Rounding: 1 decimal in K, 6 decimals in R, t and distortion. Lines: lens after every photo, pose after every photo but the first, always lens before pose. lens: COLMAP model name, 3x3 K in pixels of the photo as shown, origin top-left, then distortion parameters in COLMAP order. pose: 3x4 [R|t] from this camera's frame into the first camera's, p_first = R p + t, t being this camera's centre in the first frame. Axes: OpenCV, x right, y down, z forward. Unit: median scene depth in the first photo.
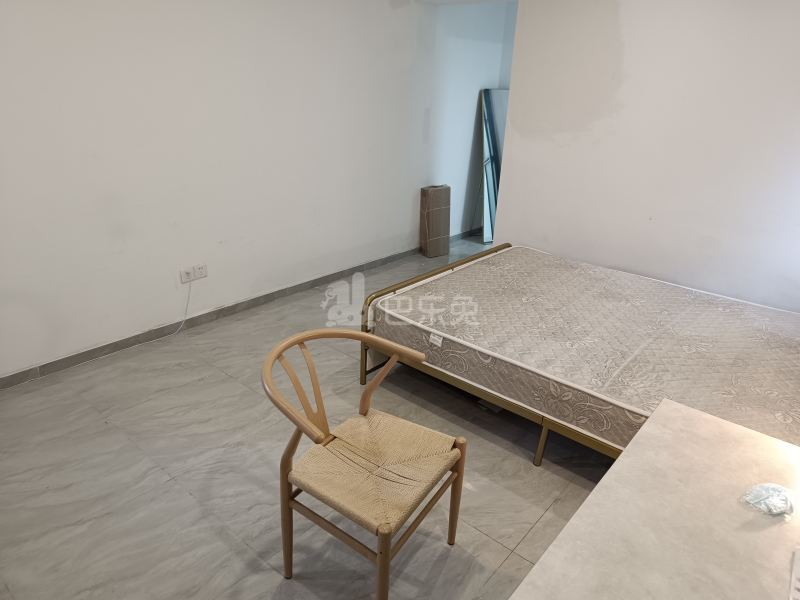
lens RADIAL K [[550.4, 0, 400.8], [0, 550.4, 298.1], [0, 0, 1]] dist [0.037721, -0.040150]
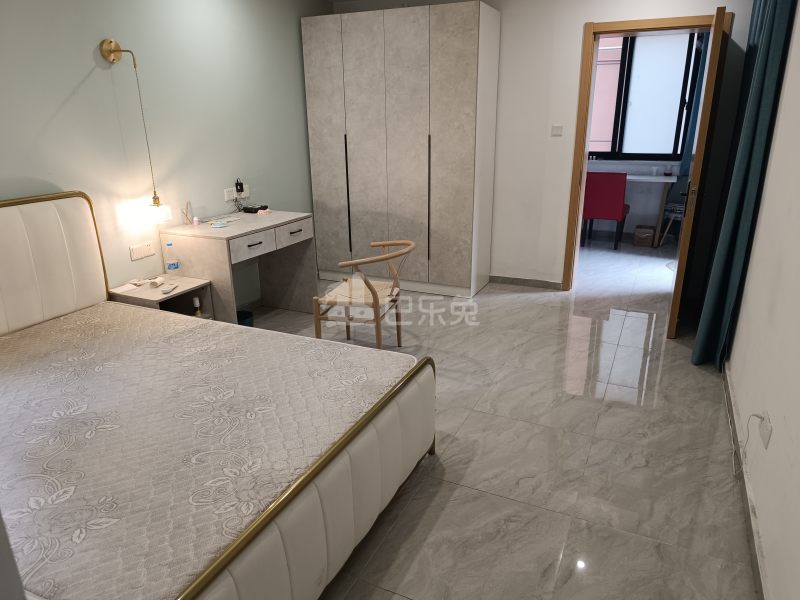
lens RADIAL K [[550.4, 0, 400.8], [0, 550.4, 298.1], [0, 0, 1]] dist [0.037721, -0.040150]
pose [[-0.967762, 0.049994, -0.246853, 0.207960], [-0.120502, 0.768741, 0.628106, -0.663026], [0.221168, 0.637604, -0.737934, 1.736144]]
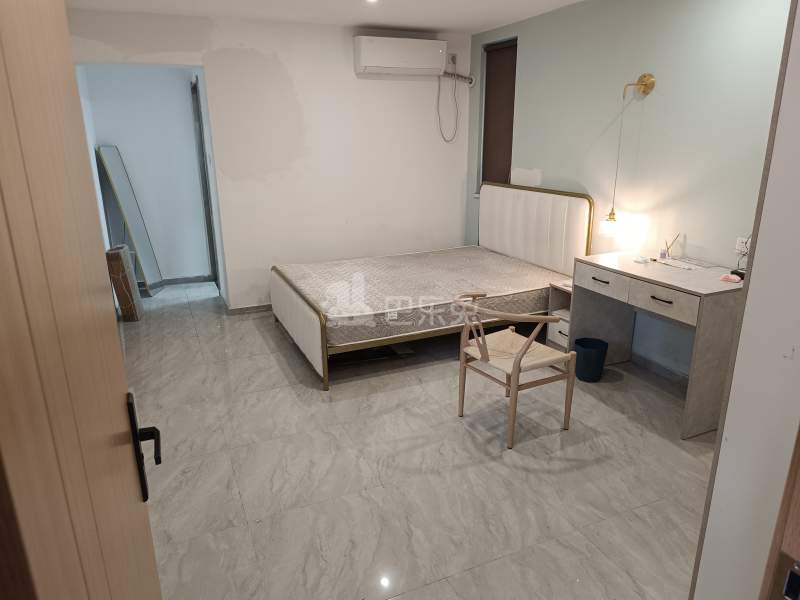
lens RADIAL K [[550.0, 0, 402.7], [0, 550.0, 301.2], [0, 0, 1]] dist [0.034734, -0.038517]
pose [[0.434333, -0.308936, 0.846117, -1.104470], [0.366498, 0.918685, 0.147299, -0.156754], [-0.822821, 0.246123, 0.512240, 0.256746]]
